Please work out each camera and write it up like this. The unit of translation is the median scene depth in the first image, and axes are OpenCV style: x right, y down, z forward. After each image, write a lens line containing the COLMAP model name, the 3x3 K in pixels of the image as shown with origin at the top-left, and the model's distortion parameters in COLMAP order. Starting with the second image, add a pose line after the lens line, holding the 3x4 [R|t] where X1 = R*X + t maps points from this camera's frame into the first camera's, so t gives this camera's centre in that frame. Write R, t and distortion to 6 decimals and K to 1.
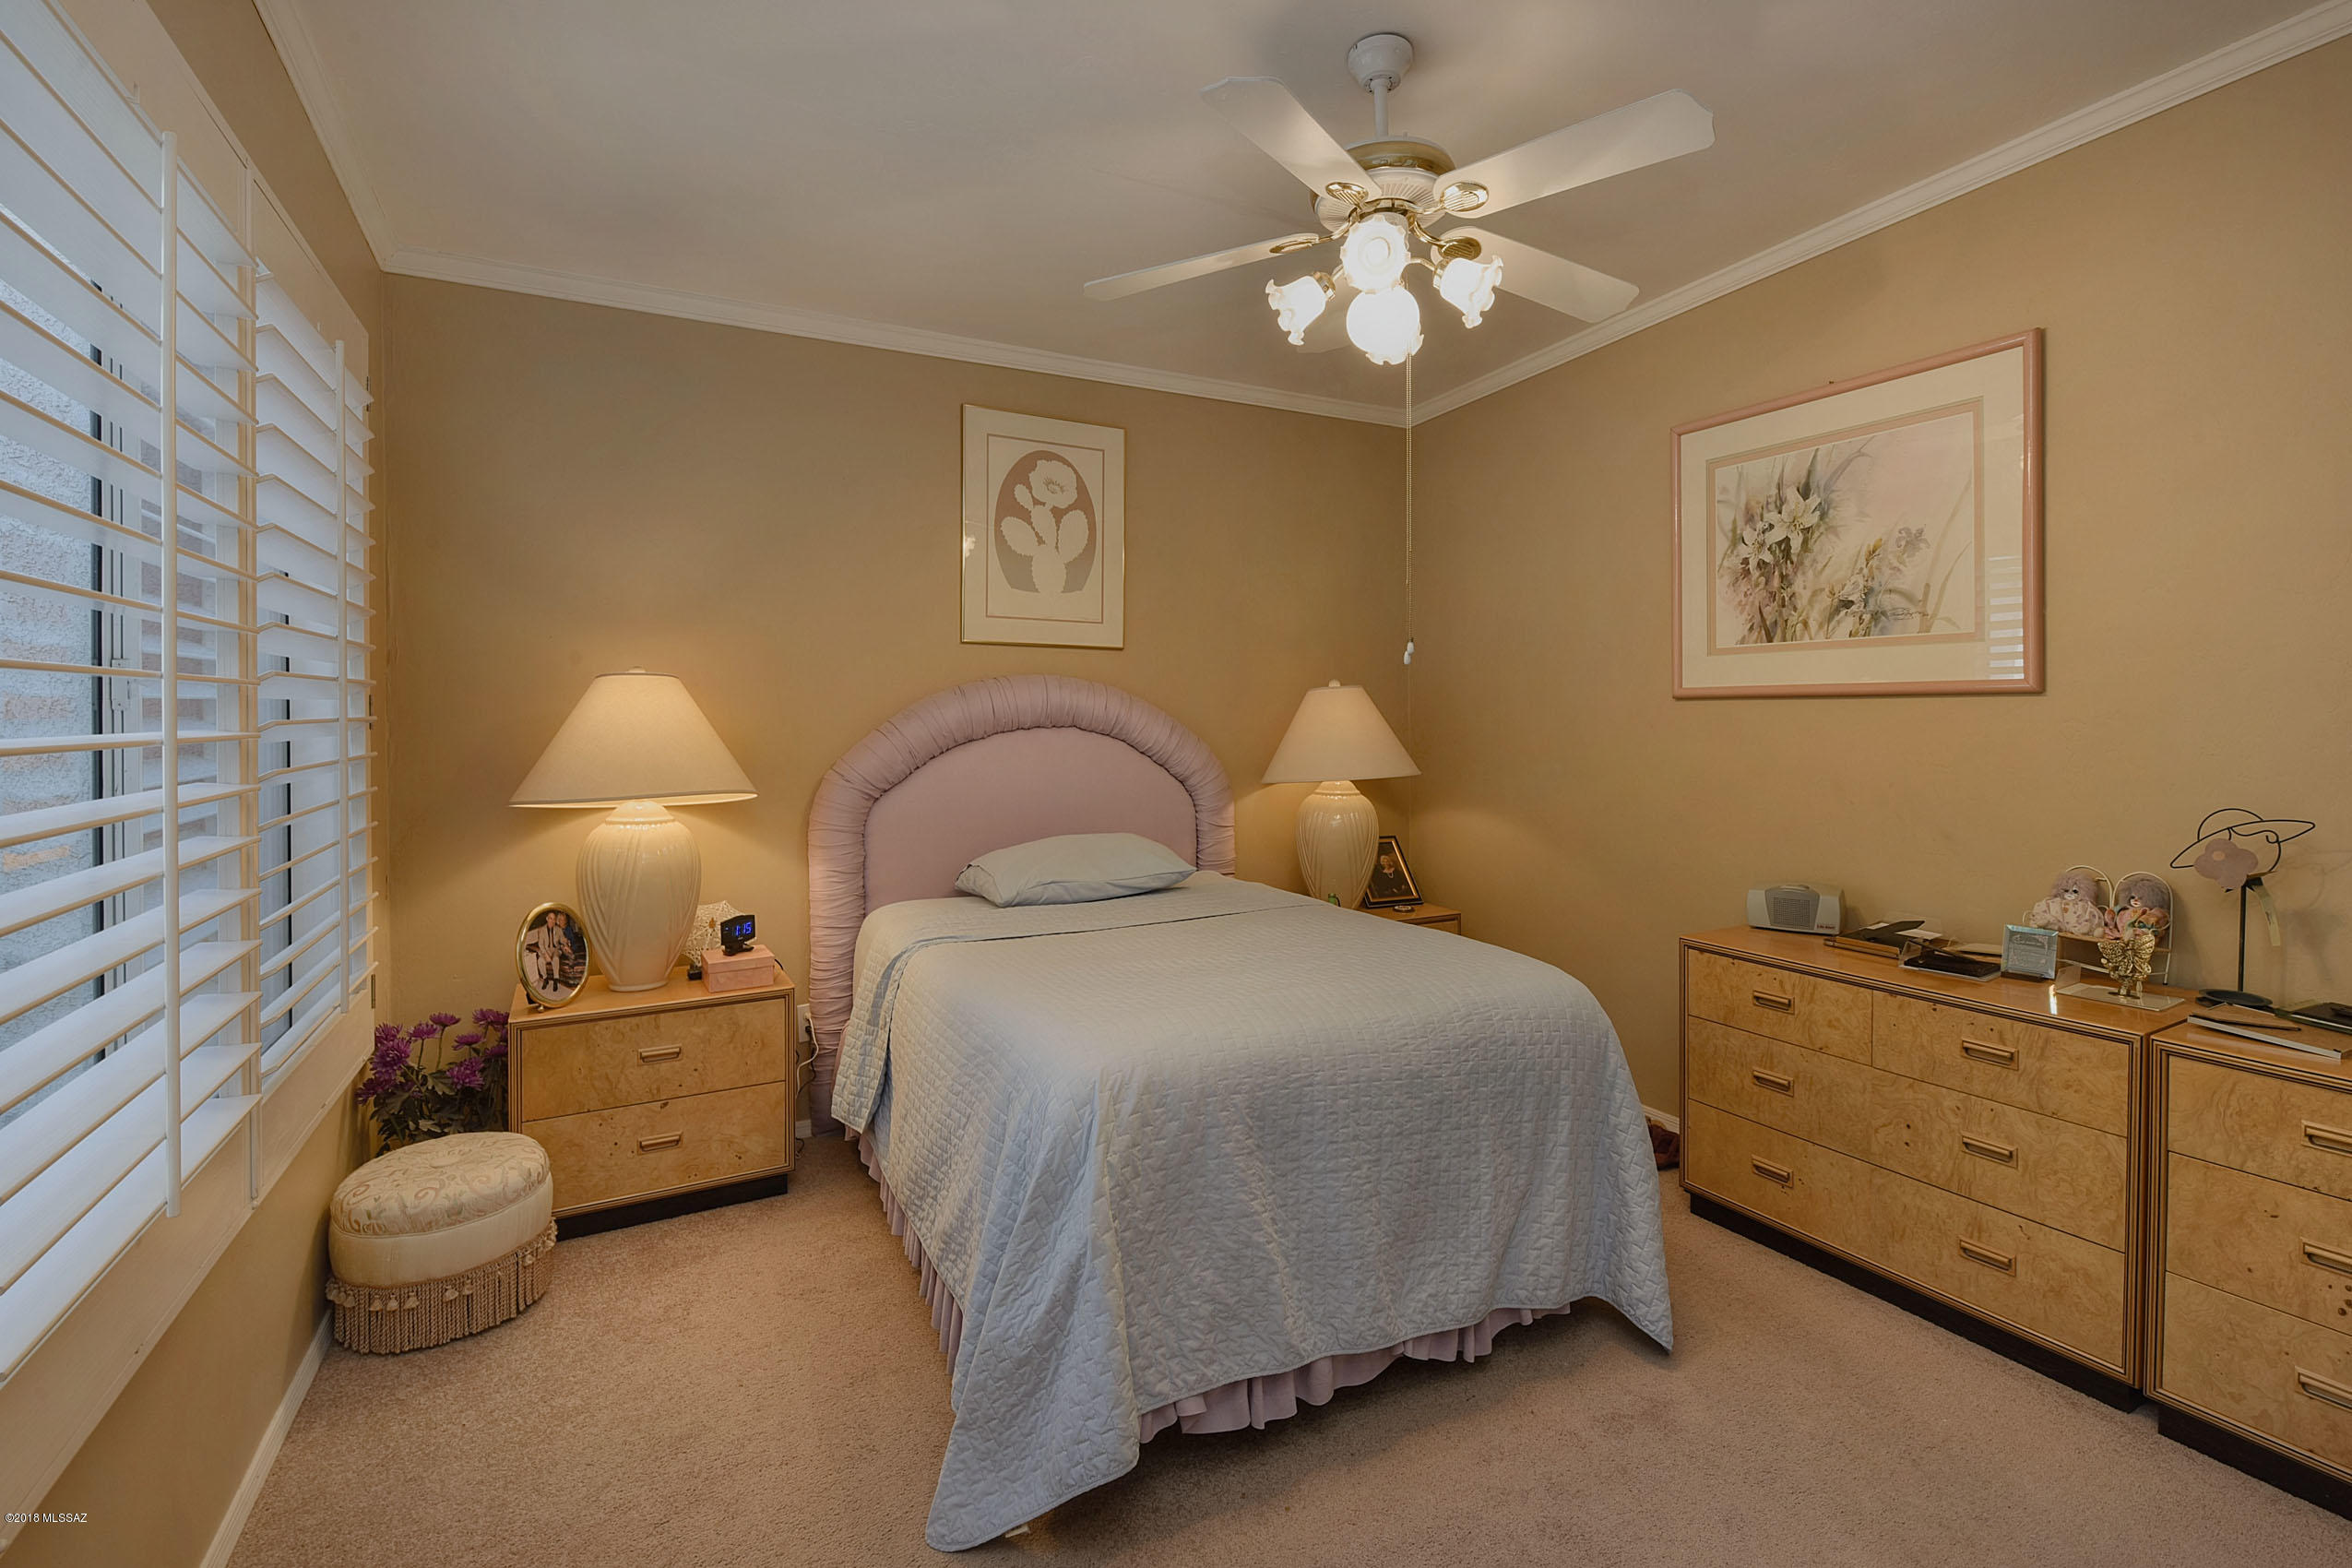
lens RADIAL K [[1071.5, 0, 1176.6], [0, 1071.5, 716.6], [0, 0, 1]] dist [-0.001977, -0.006363]
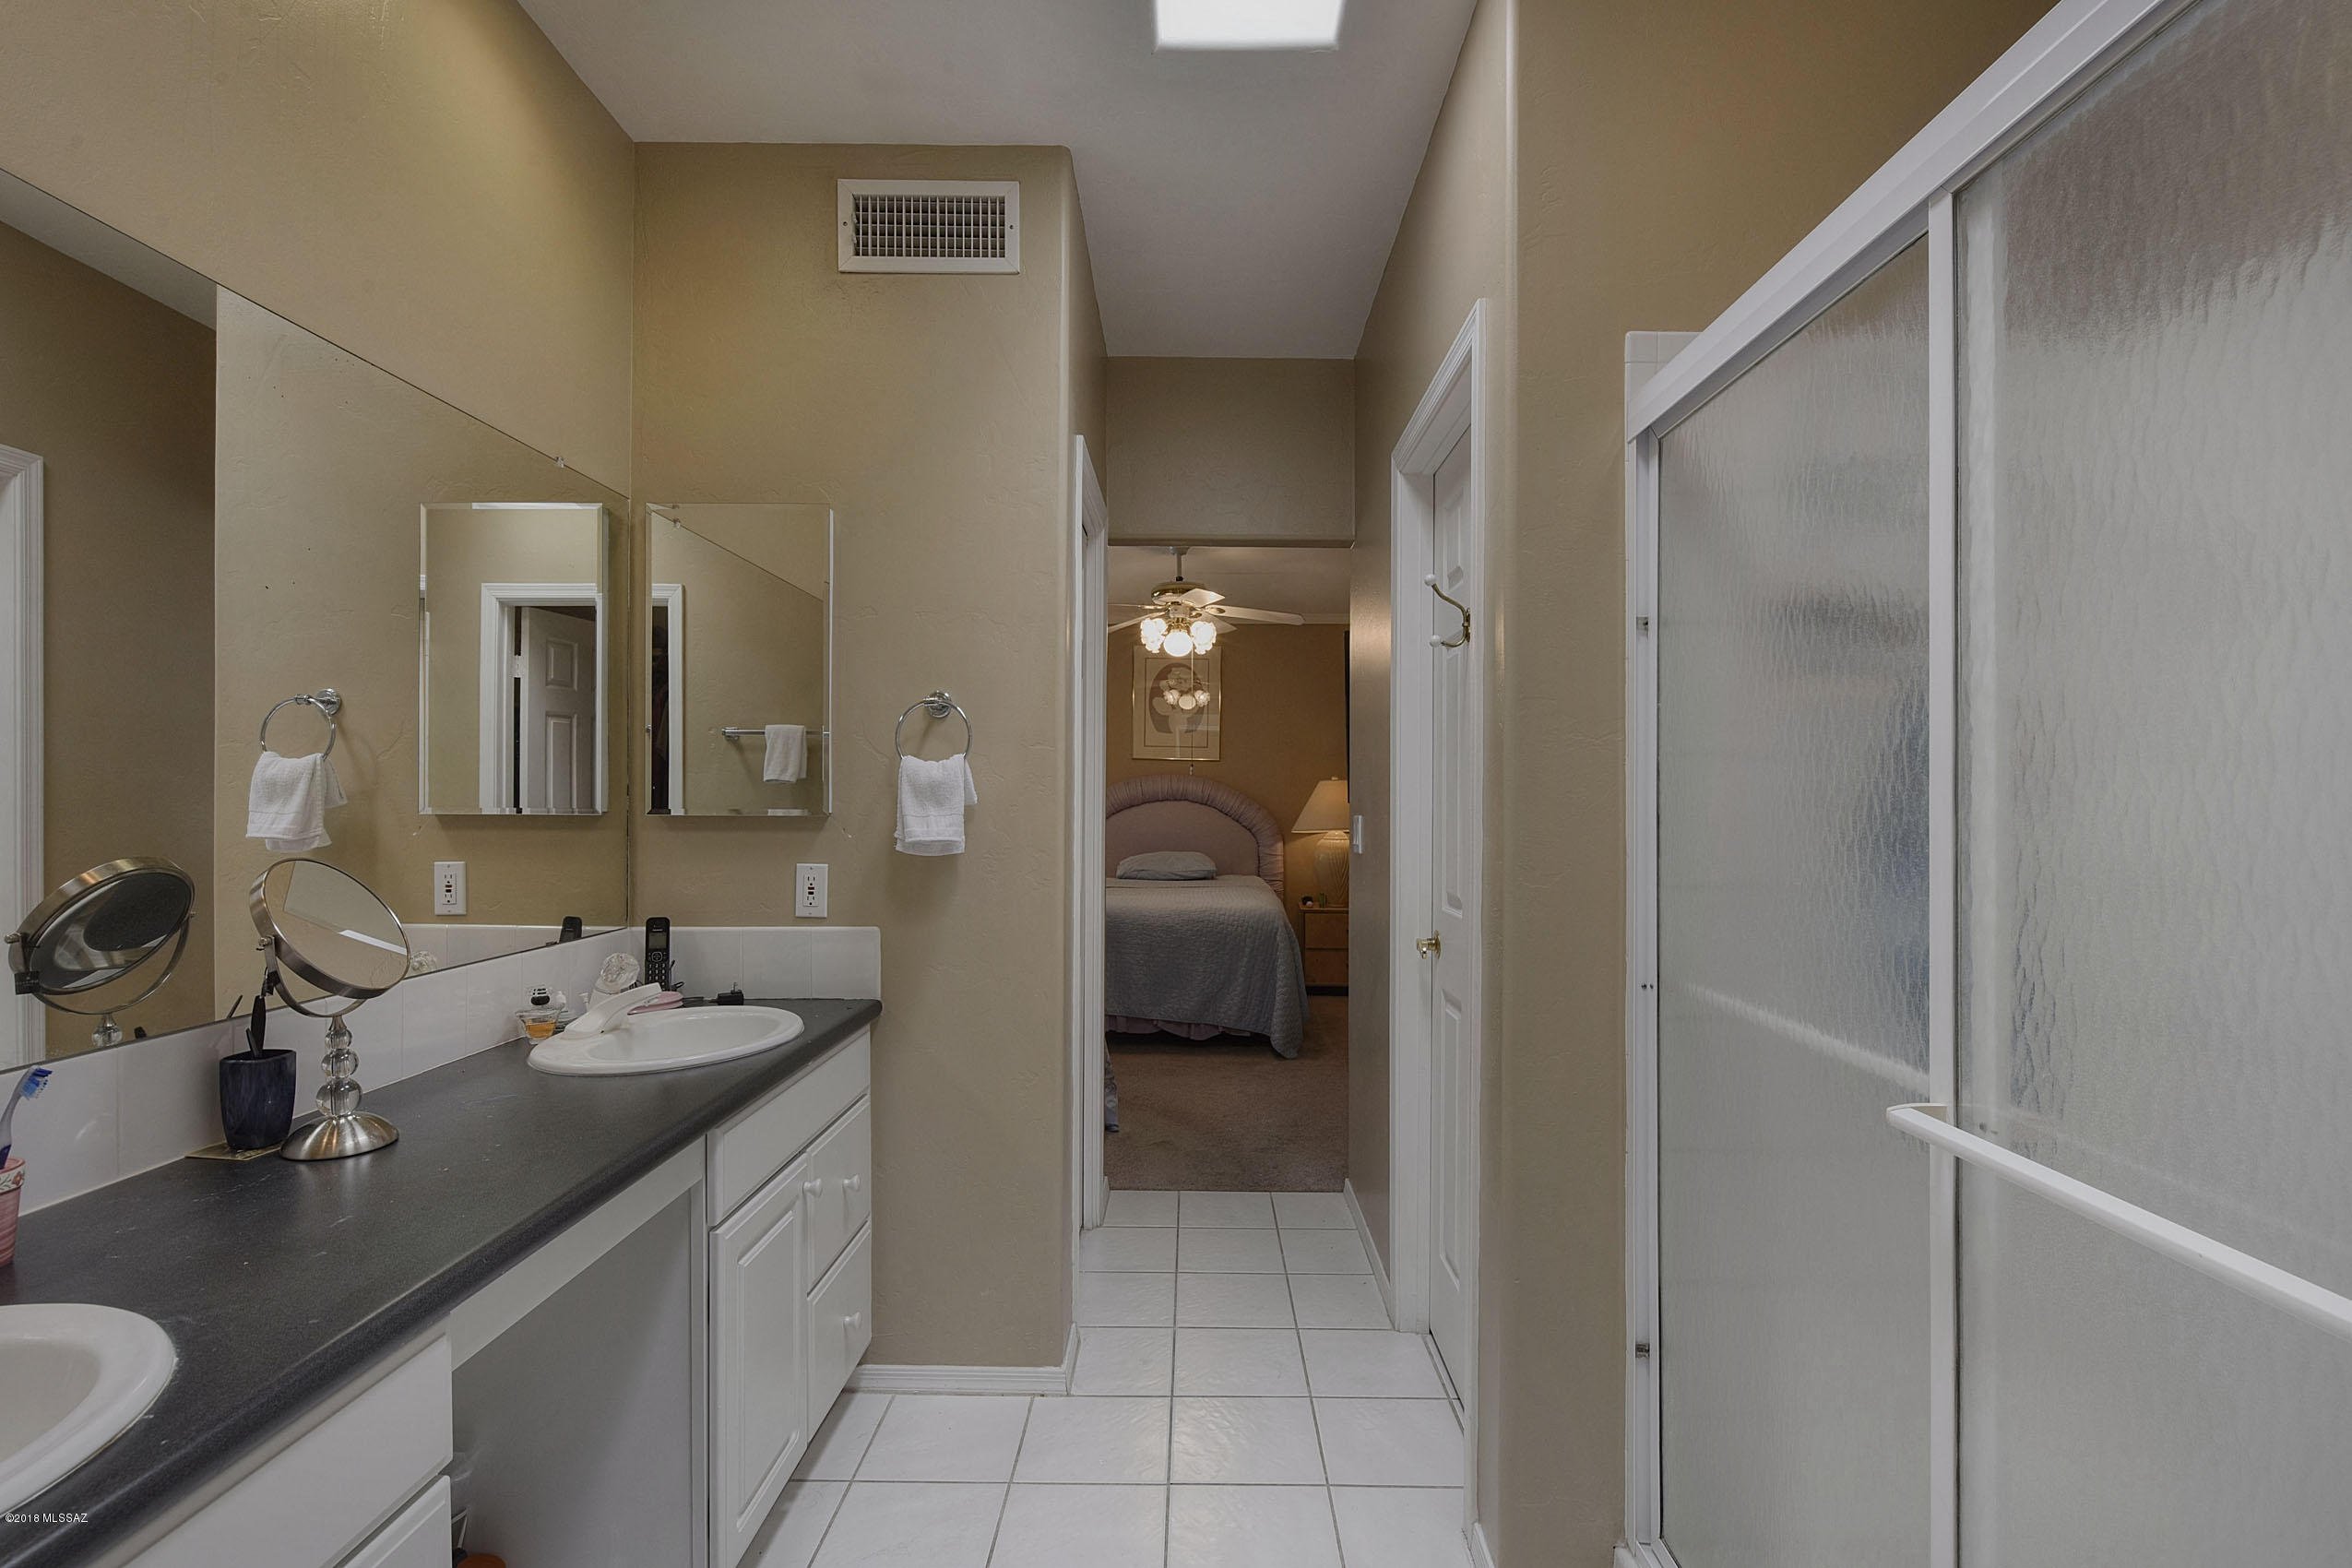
lens RADIAL K [[1071.5, 0, 1185.1], [0, 1071.5, 785.1], [0, 0, 1]] dist [-0.001977, -0.006363]
pose [[0.875499, -0.000390, -0.483219, 0.886142], [-0.002309, 0.999985, -0.004991, -0.007194], [0.483214, 0.005485, 0.875485, -0.772172]]
